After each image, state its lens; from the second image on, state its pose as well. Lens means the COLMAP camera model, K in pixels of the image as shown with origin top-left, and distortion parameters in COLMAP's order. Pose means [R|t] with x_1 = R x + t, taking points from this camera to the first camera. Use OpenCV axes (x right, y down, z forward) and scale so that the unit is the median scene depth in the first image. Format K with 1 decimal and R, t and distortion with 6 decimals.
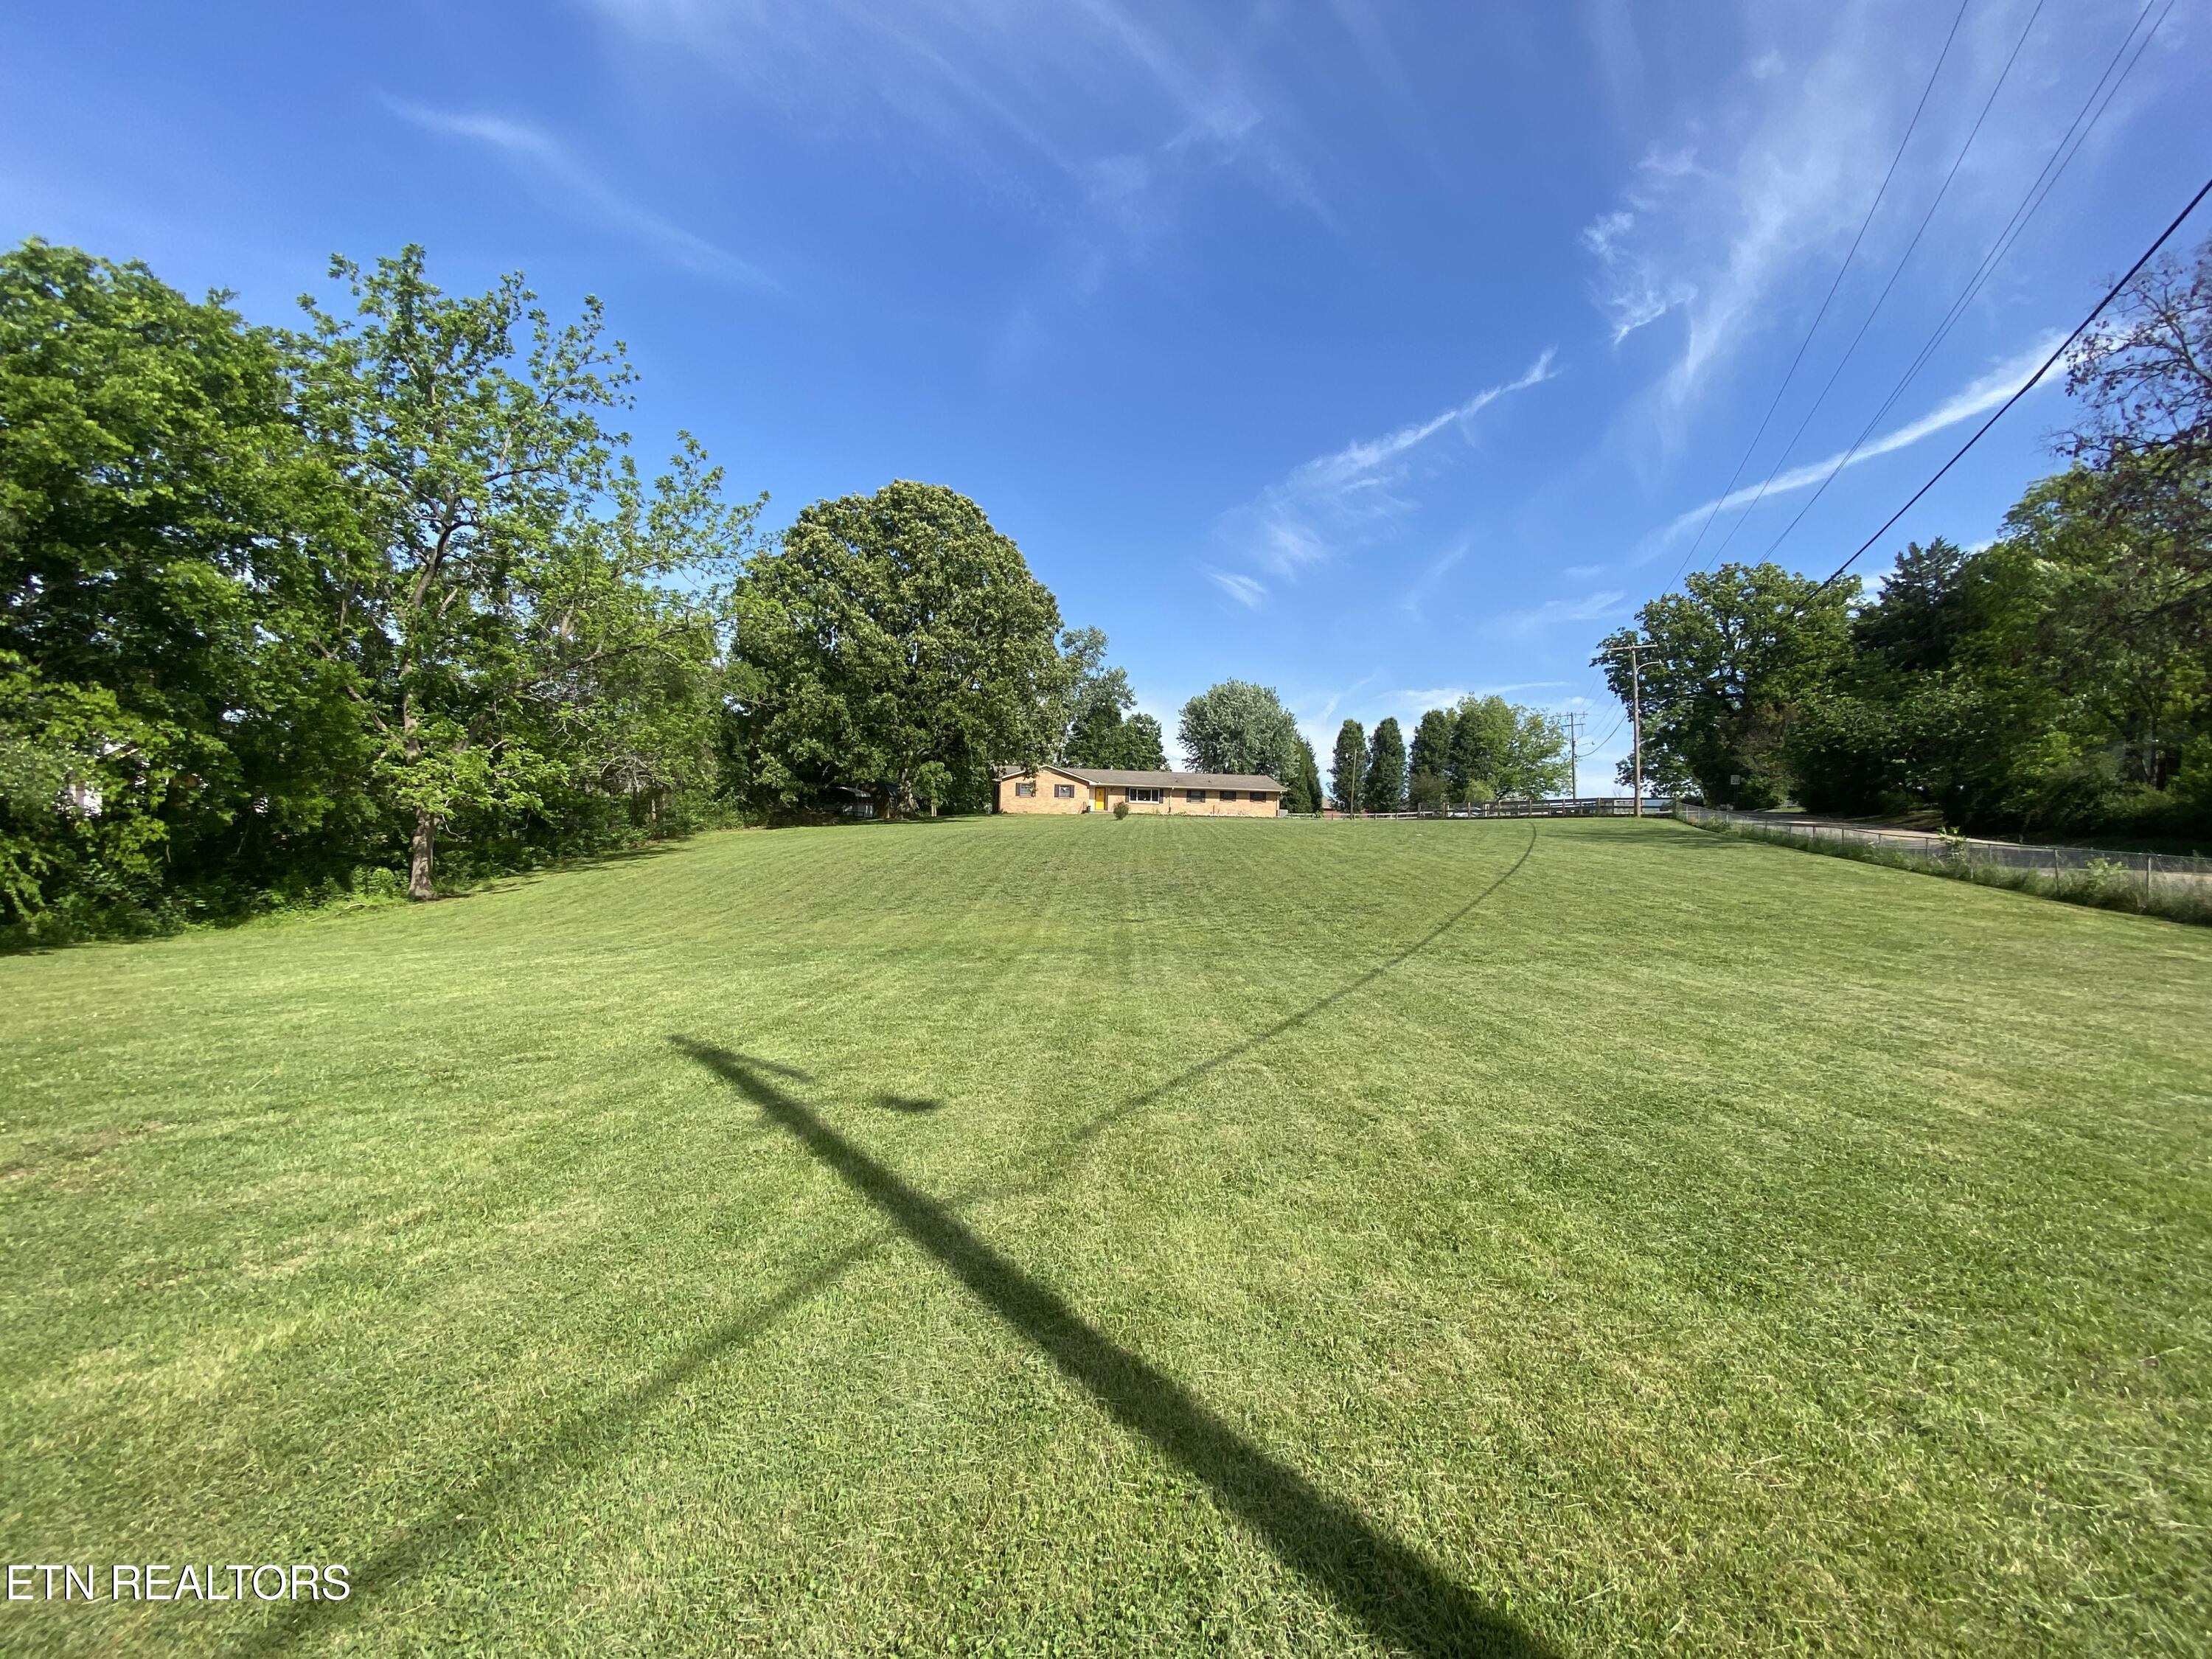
lens RADIAL K [[873.6, 0, 1106.0], [0, 873.6, 829.5], [0, 0, 1]] dist [-0.010250, -0.000201]
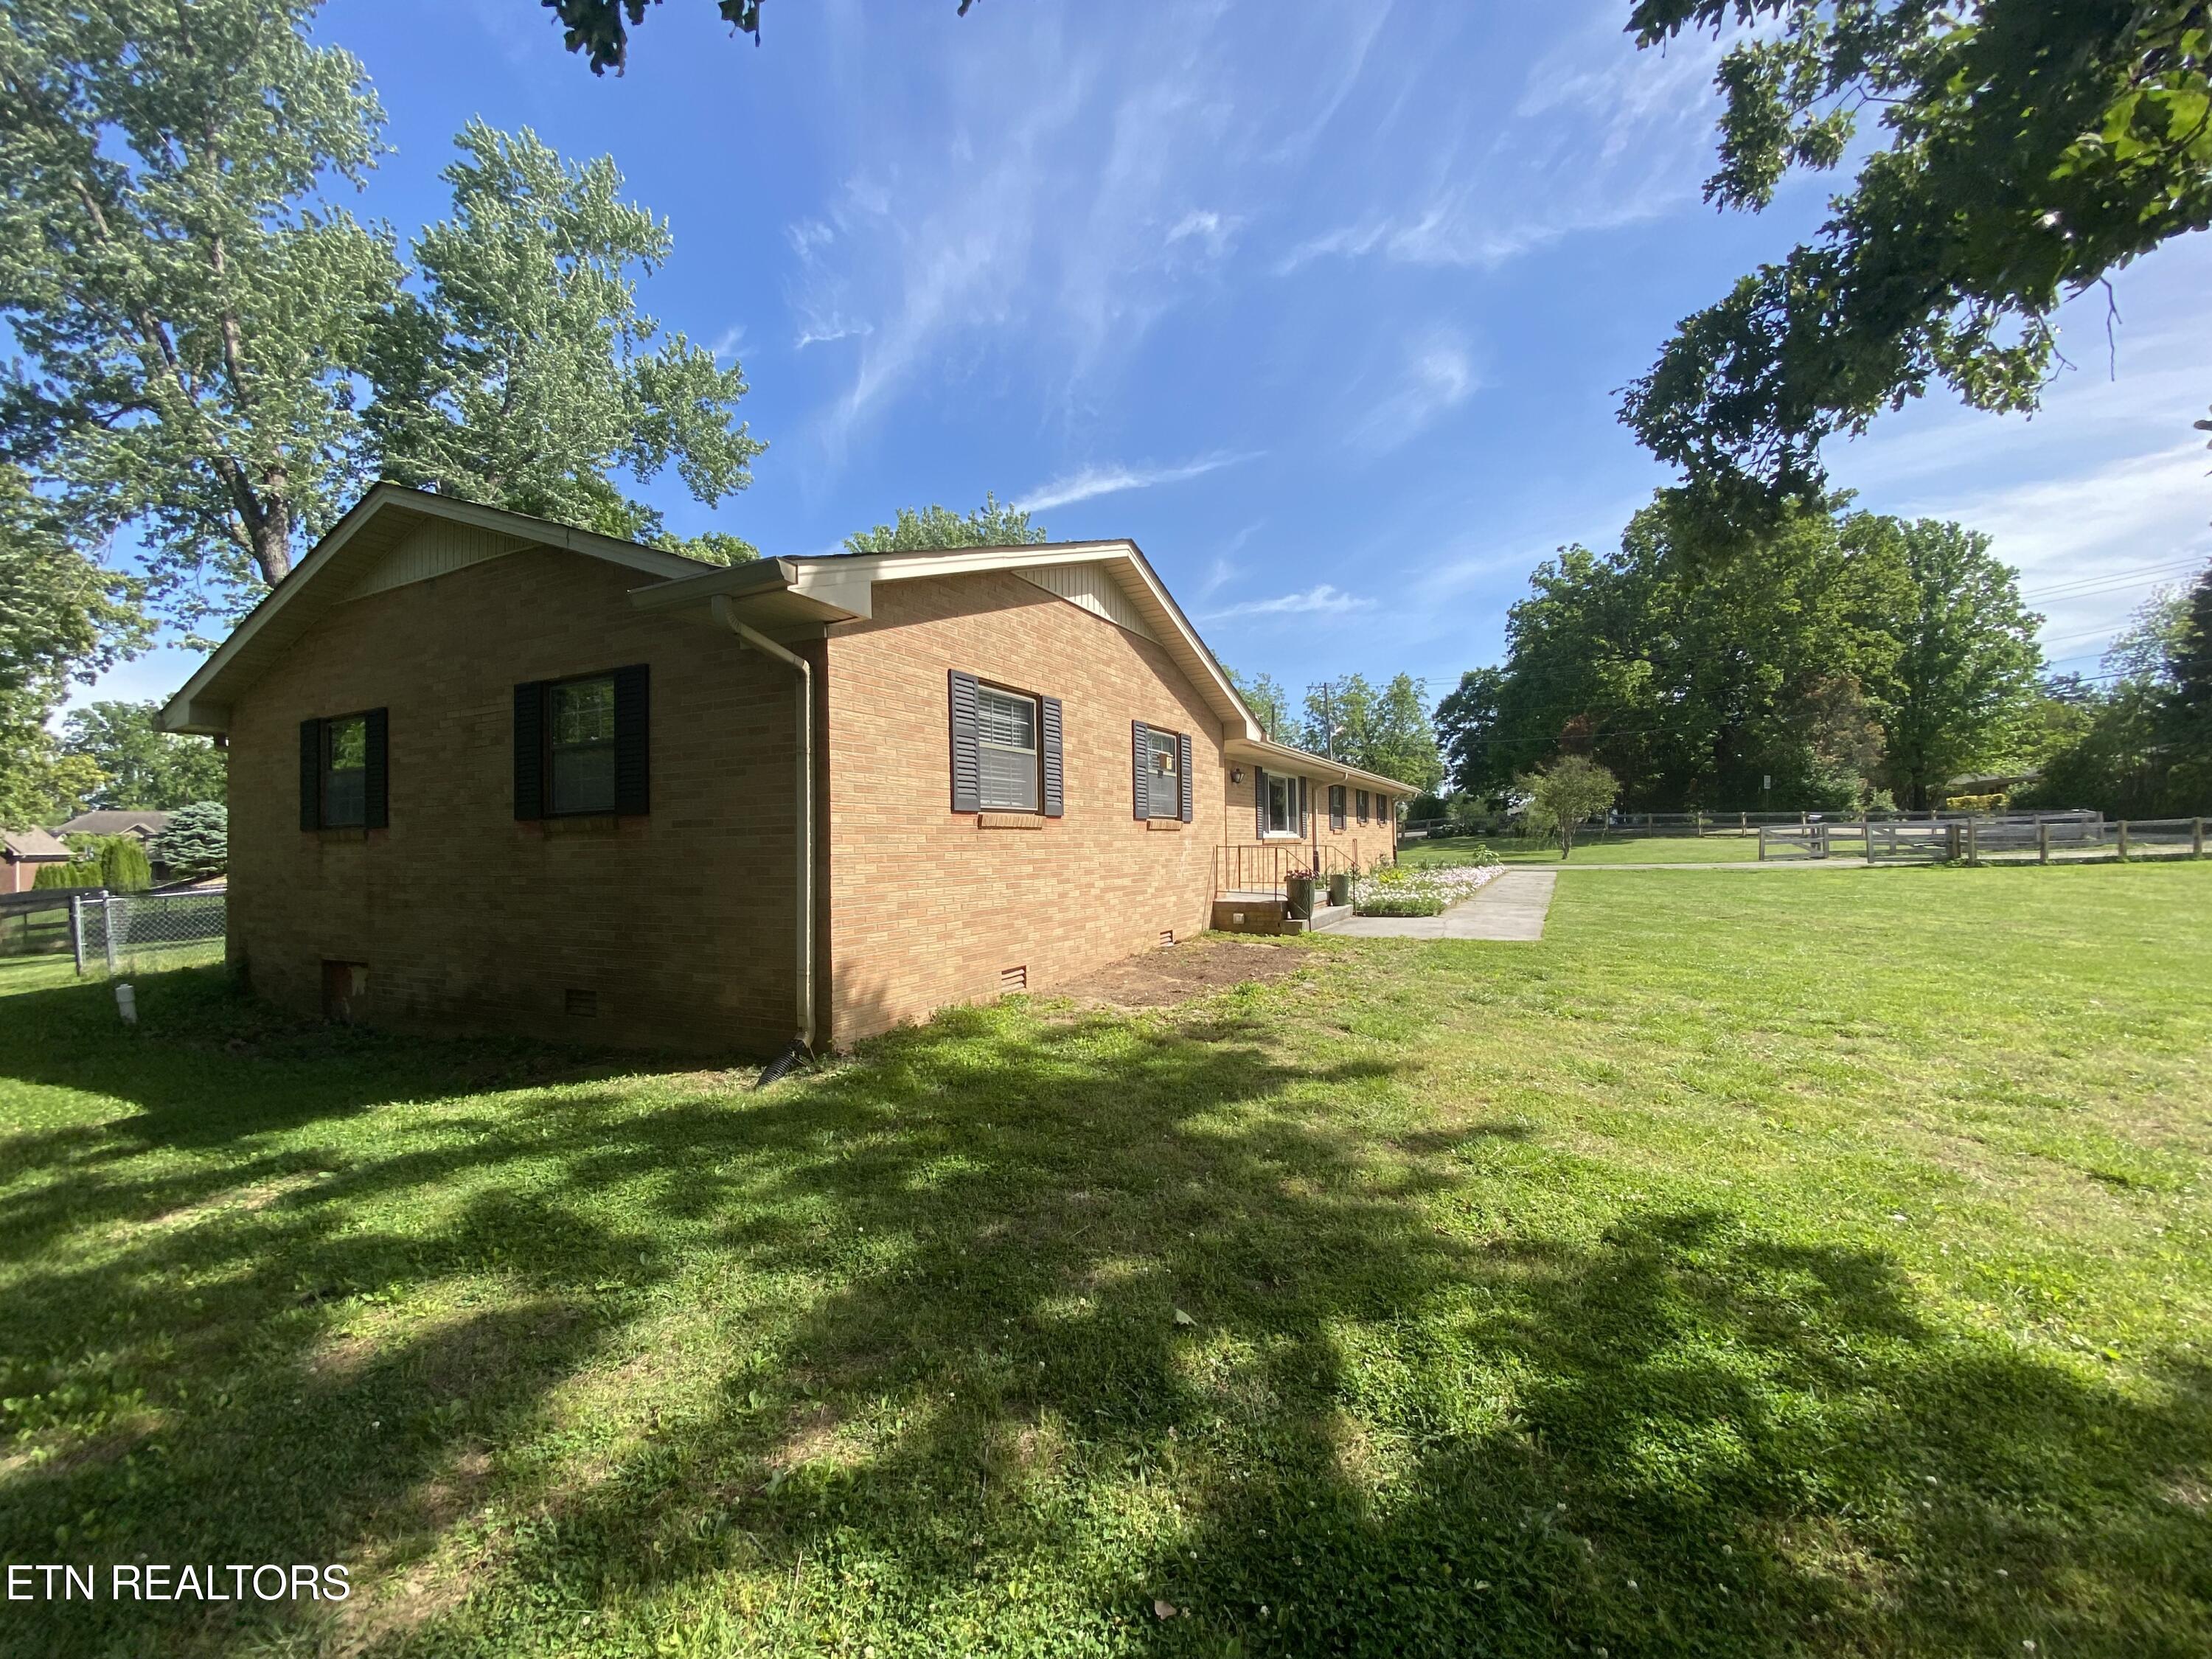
lens RADIAL K [[873.6, 0, 1106.0], [0, 873.6, 829.5], [0, 0, 1]] dist [-0.010250, -0.000201]
pose [[0.619704, -0.014103, 0.784709, -0.018743], [0.003393, 0.999877, 0.015291, -0.004351], [-0.784828, -0.006814, 0.619676, 0.106589]]
